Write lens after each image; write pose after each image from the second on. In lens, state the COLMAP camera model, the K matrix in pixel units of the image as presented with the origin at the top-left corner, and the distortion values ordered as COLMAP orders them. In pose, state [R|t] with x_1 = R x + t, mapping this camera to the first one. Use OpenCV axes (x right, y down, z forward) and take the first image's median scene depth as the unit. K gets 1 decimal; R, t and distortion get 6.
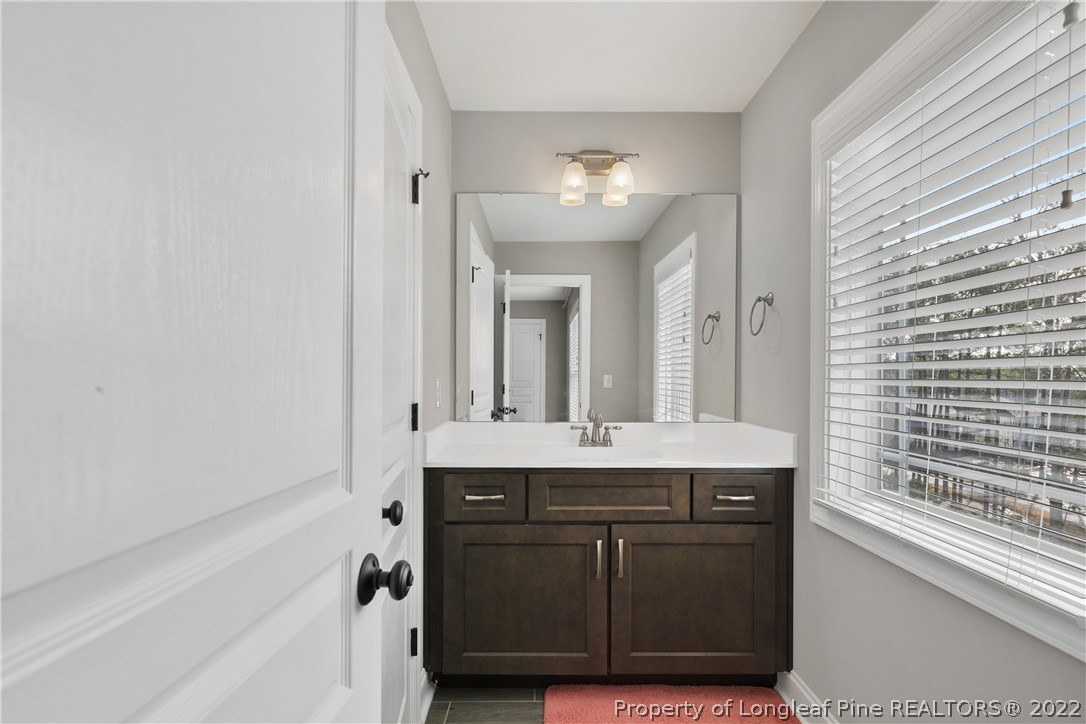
lens RADIAL K [[526.0, 0, 546.9], [0, 526.0, 370.3], [0, 0, 1]] dist [0.003976, -0.002216]
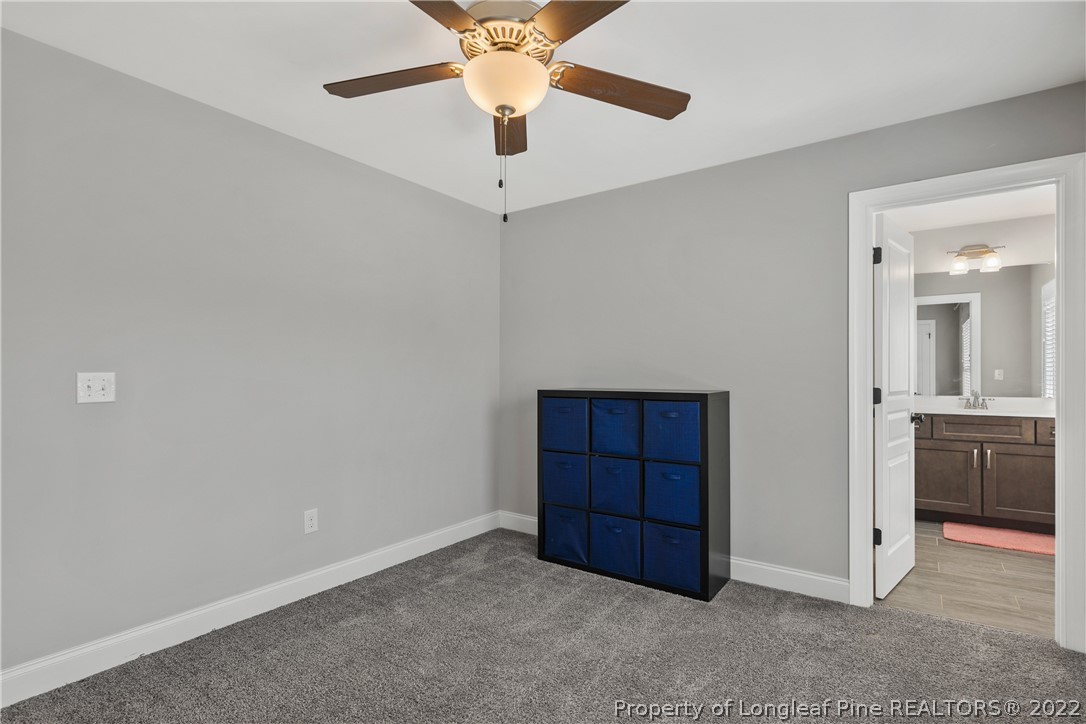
lens RADIAL K [[526.0, 0, 545.9], [0, 526.0, 365.3], [0, 0, 1]] dist [0.003976, -0.002216]
pose [[0.806879, -0.007519, -0.590668, -0.037169], [0.008479, 0.999963, -0.001147, -0.022568], [0.590655, -0.004082, 0.806914, -1.661496]]
